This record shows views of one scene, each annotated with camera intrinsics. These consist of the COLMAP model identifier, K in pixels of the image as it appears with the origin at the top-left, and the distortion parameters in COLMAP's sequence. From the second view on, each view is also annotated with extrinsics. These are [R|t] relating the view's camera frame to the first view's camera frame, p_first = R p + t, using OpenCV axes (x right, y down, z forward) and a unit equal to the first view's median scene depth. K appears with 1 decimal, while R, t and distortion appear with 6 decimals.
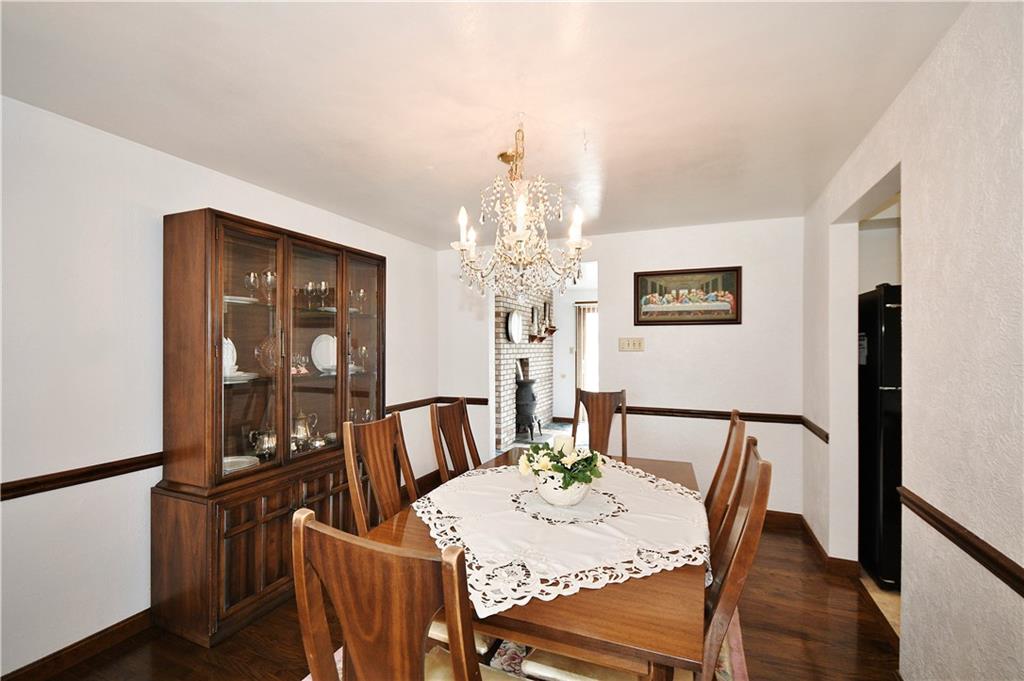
lens RADIAL K [[459.4, 0, 509.7], [0, 459.4, 343.2], [0, 0, 1]] dist [0.002998, -0.000330]
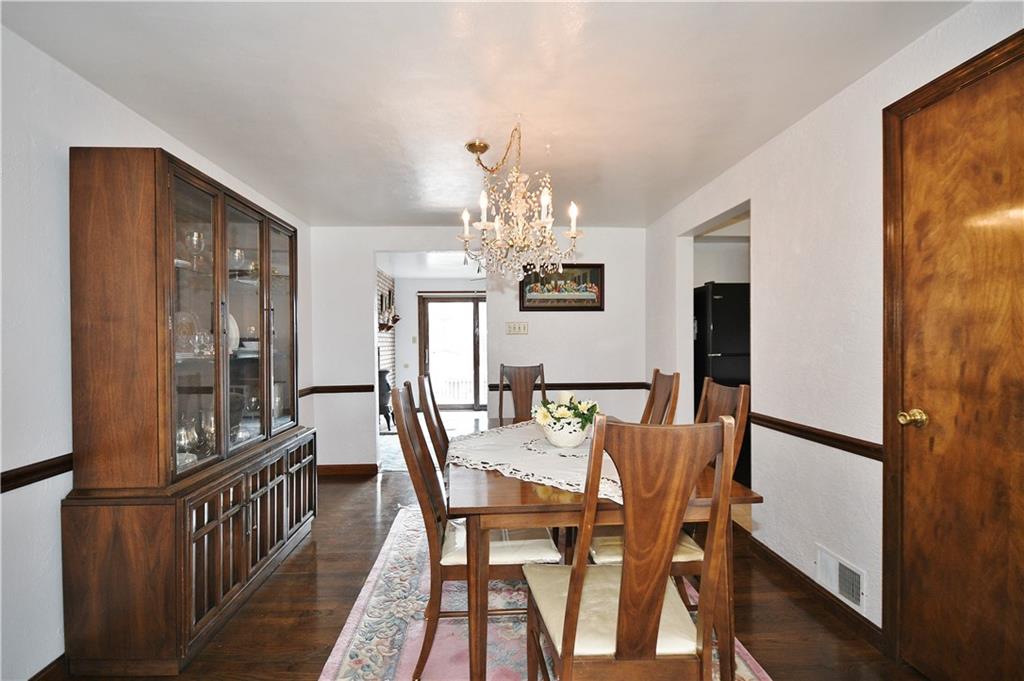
lens RADIAL K [[471.3, 0, 518.7], [0, 471.3, 341.7], [0, 0, 1]] dist [0.001168, -0.000157]
pose [[0.894220, -0.010140, 0.447514, -0.411715], [0.007450, 0.999942, 0.007770, 0.045235], [-0.447566, -0.003614, 0.894243, -0.042343]]
